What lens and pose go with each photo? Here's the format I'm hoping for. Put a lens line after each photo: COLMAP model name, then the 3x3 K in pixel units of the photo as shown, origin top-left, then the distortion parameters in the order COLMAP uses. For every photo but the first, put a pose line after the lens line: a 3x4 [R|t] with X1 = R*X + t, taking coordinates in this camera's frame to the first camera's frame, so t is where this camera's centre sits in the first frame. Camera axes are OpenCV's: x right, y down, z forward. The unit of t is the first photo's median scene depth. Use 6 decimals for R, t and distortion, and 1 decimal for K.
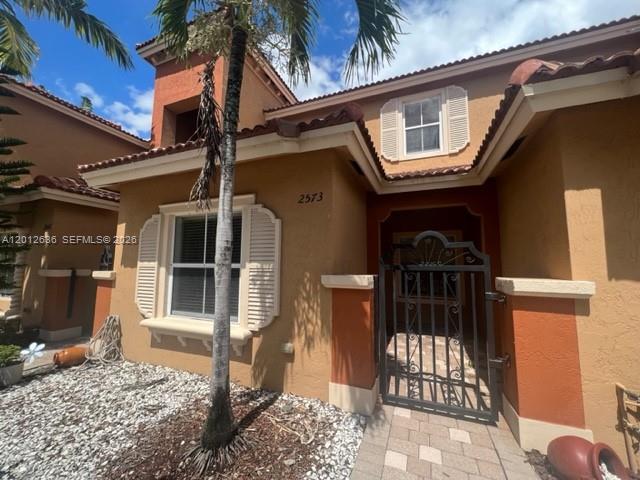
lens RADIAL K [[257.0, 0, 318.8], [0, 257.0, 239.6], [0, 0, 1]] dist [-0.002147, -0.000023]
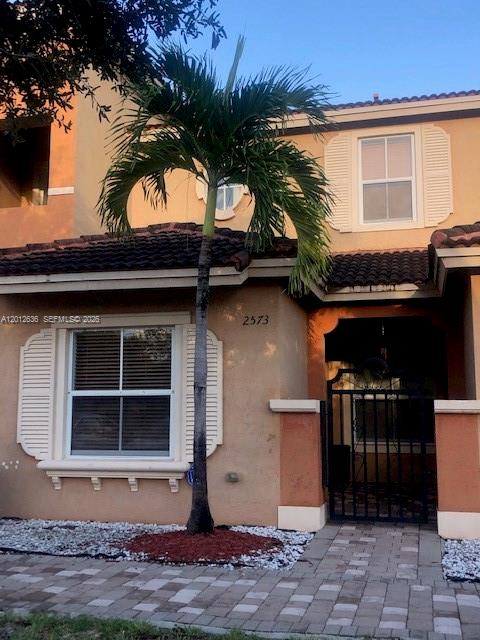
lens RADIAL K [[730.8, 0, 245.3], [0, 730.8, 317.8], [0, 0, 1]] dist [0.094411, 0.000000]
pose [[0.990501, 0.007356, 0.137309, -0.351557], [-0.004492, 0.999766, -0.021158, -0.088565], [-0.137433, 0.020340, 0.990302, -1.340516]]
